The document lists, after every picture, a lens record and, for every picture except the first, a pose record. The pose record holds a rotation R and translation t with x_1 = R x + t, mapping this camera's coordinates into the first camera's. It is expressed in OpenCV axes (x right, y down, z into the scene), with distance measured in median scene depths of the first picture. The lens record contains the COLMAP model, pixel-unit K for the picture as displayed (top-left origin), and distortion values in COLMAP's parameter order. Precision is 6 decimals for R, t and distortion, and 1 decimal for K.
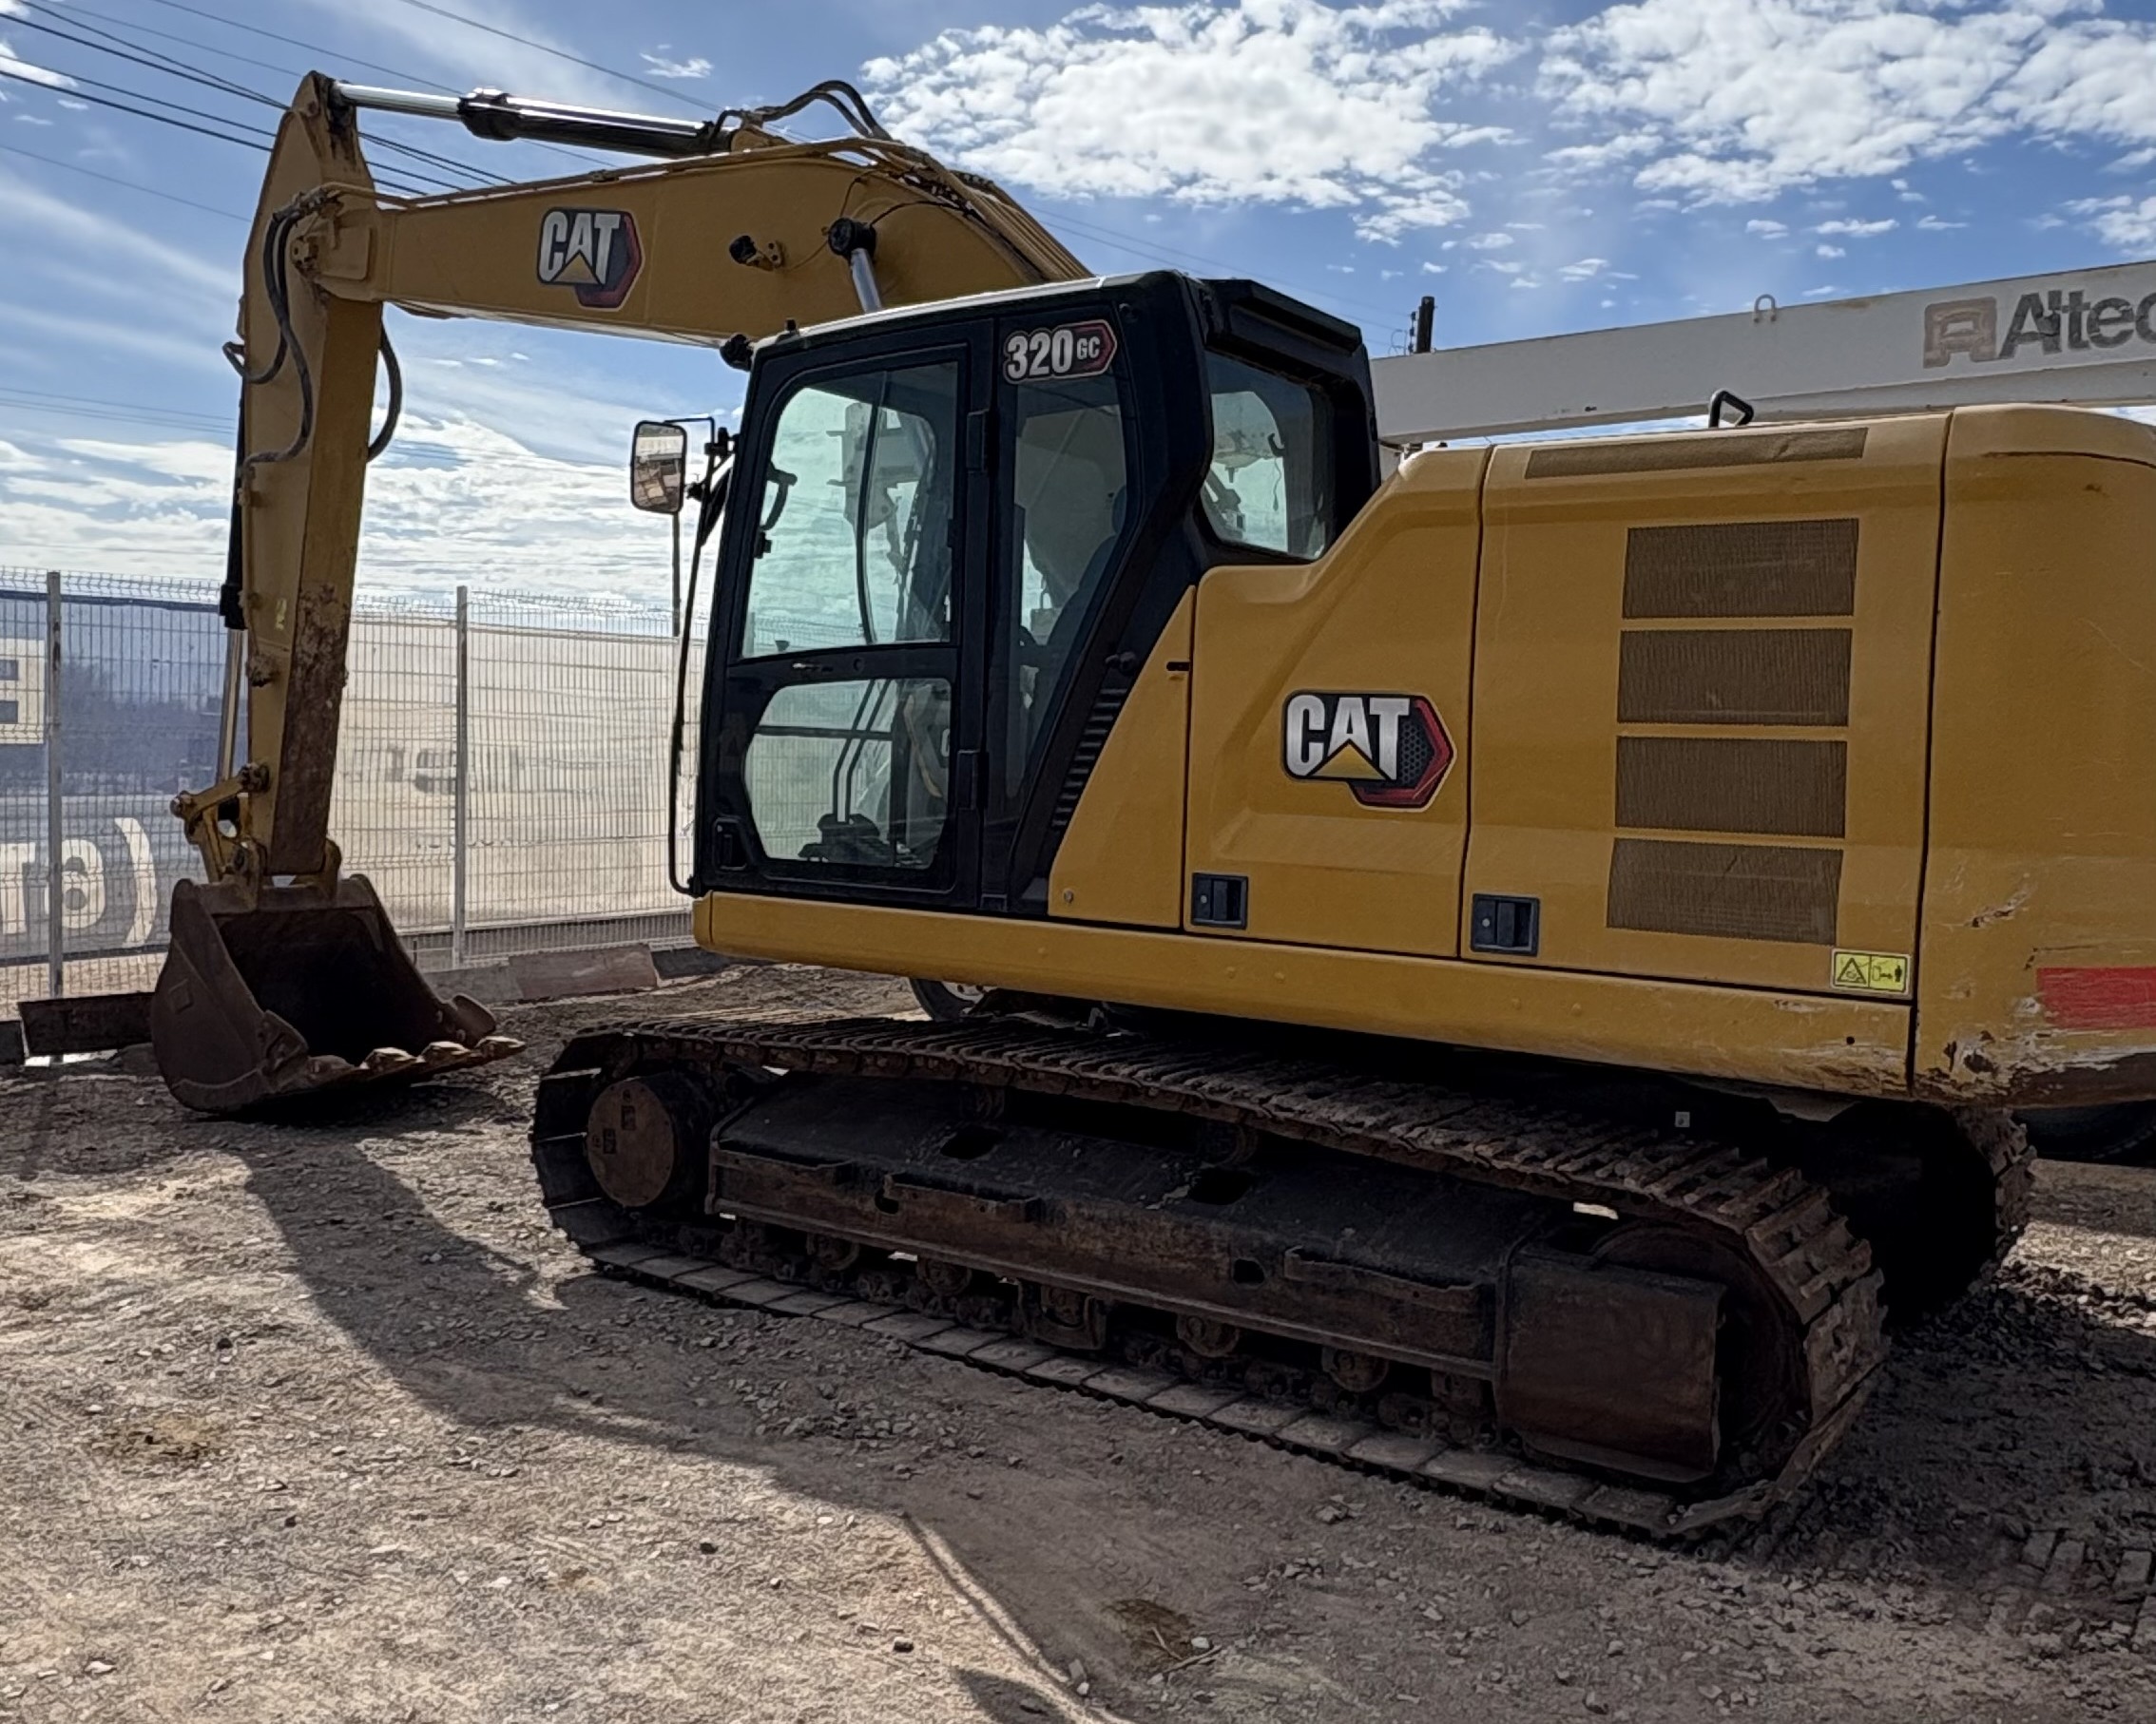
lens RADIAL K [[1917.2, 0, 1078.0], [0, 1917.2, 862.0], [0, 0, 1]] dist [0.008452, -0.014112]
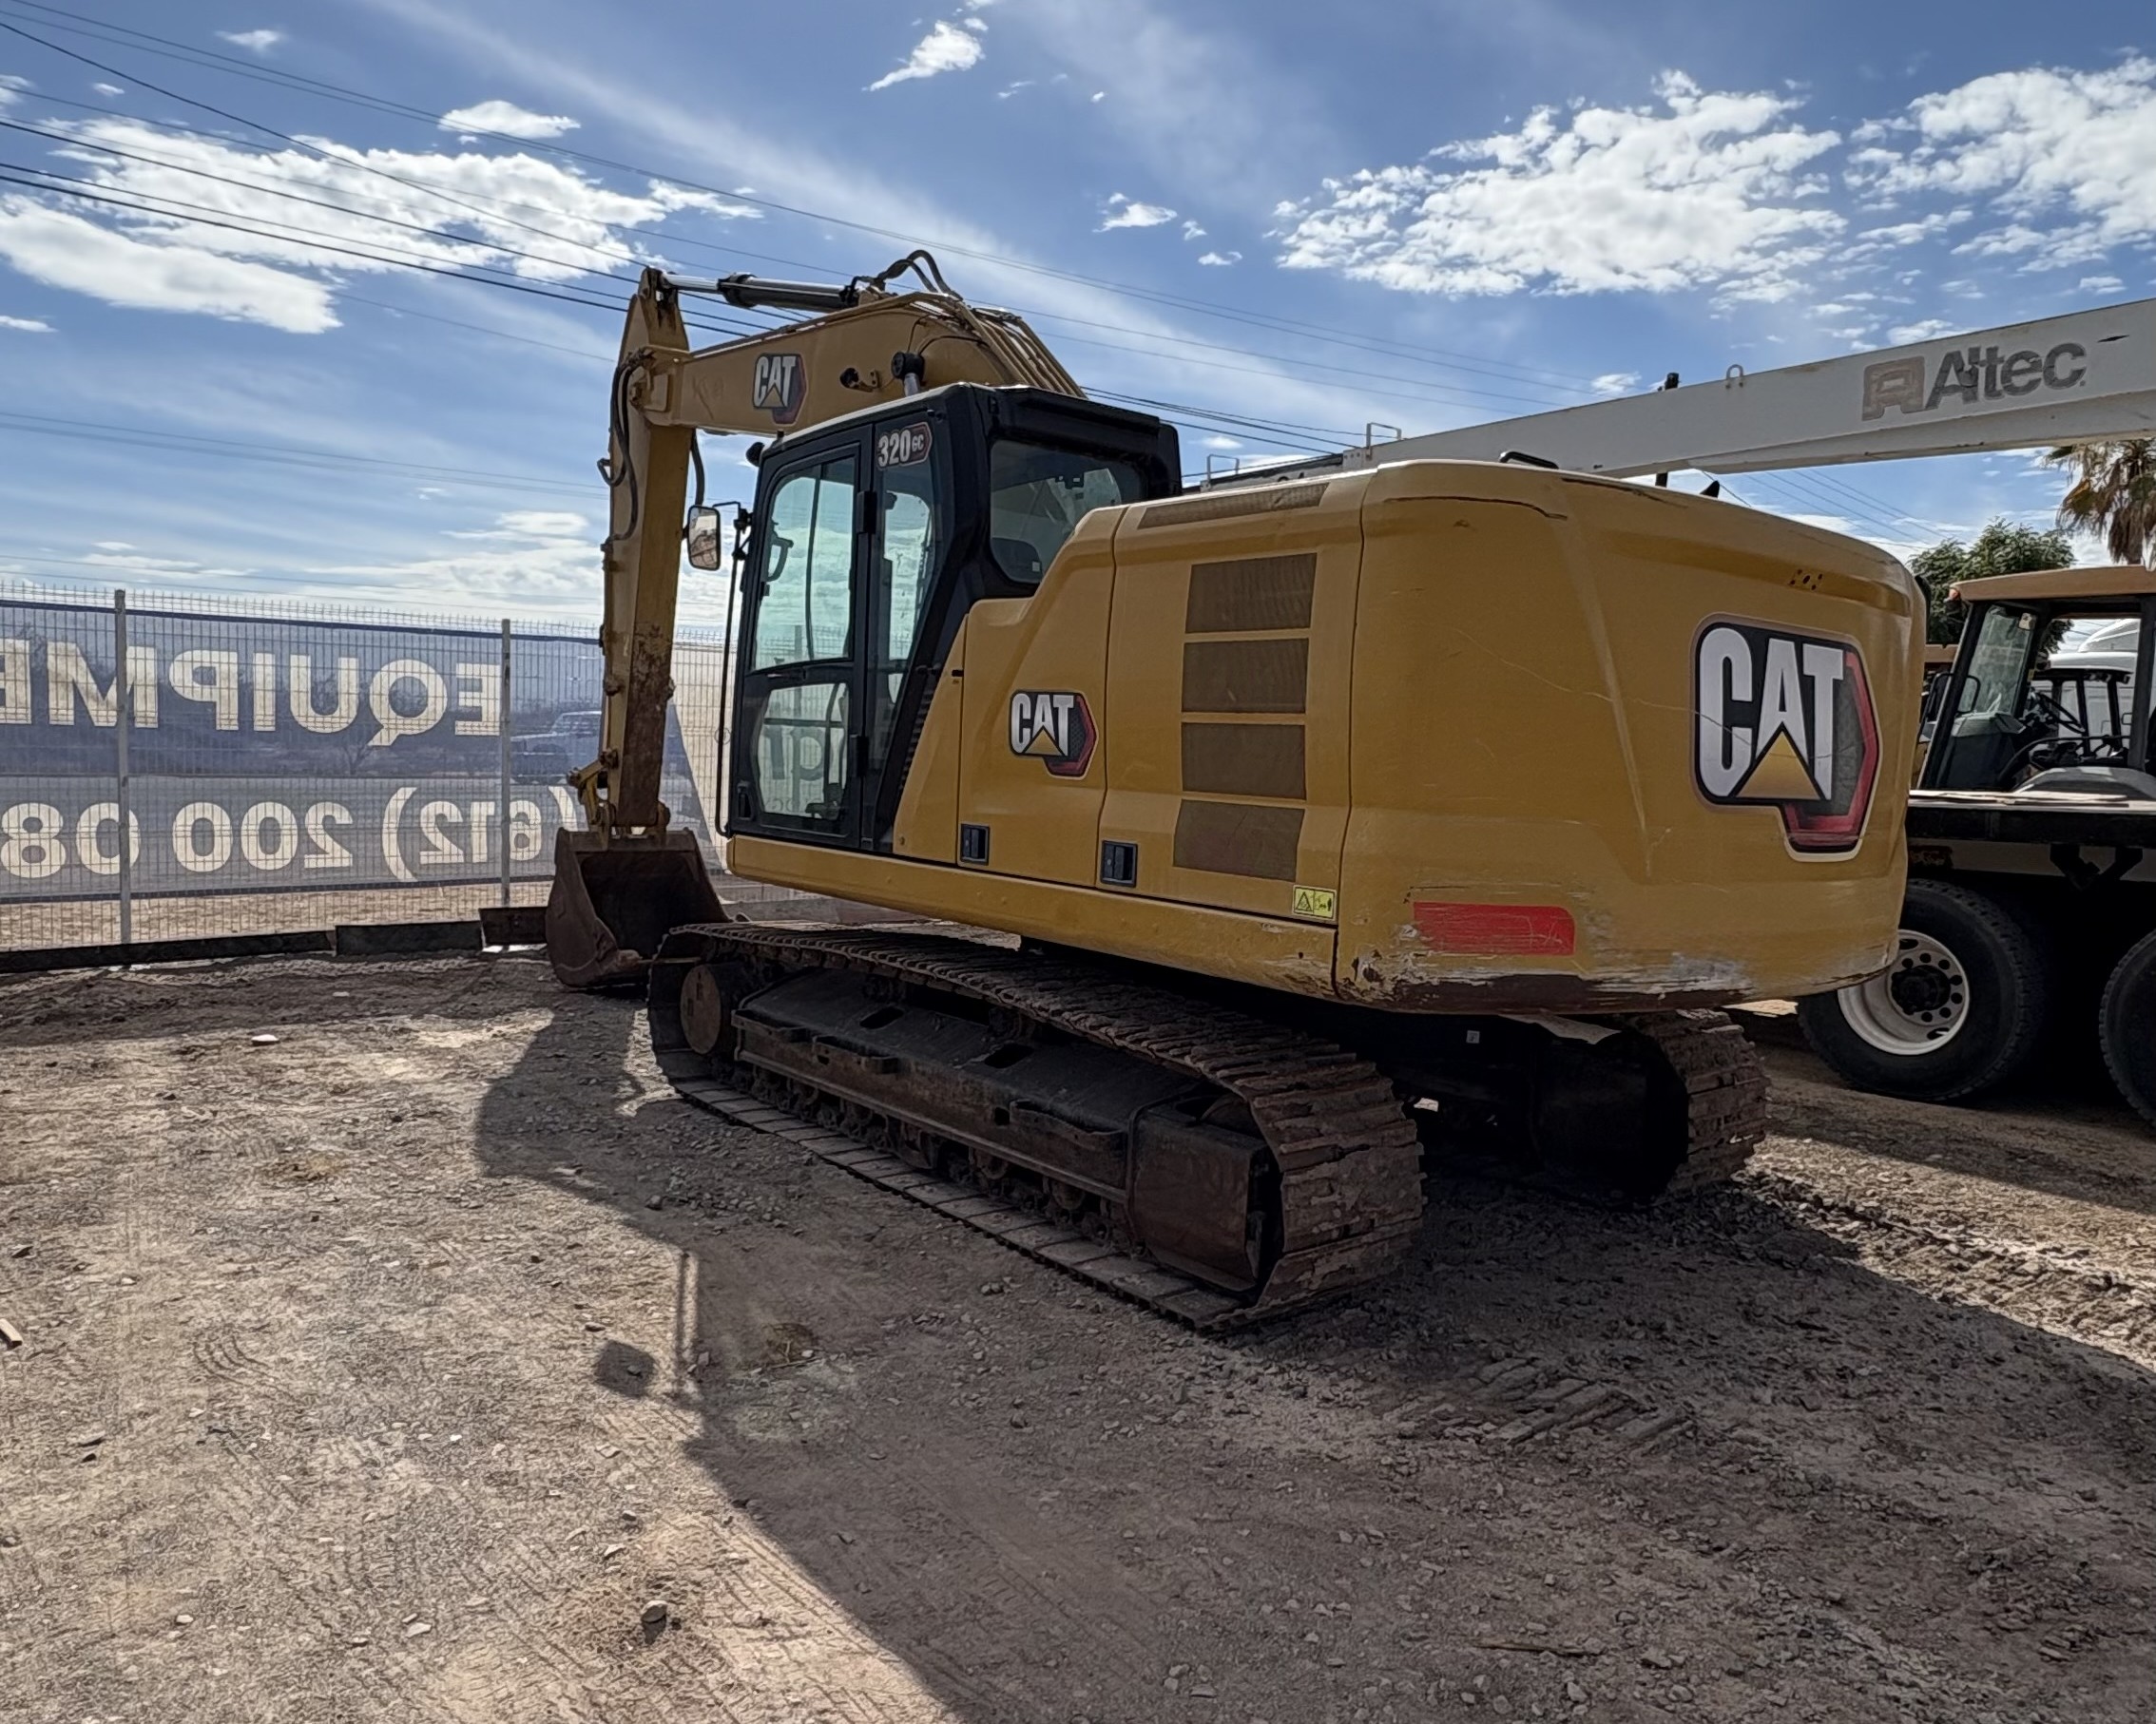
lens RADIAL K [[1517.1, 0, 1078.0], [0, 1517.1, 862.0], [0, 0, 1]] dist [0.006519, -0.003915]
pose [[0.963666, 0.026965, -0.265746, 0.375045], [-0.023341, 0.999587, 0.016787, 0.011382], [0.266089, -0.009974, 0.963897, -0.023134]]
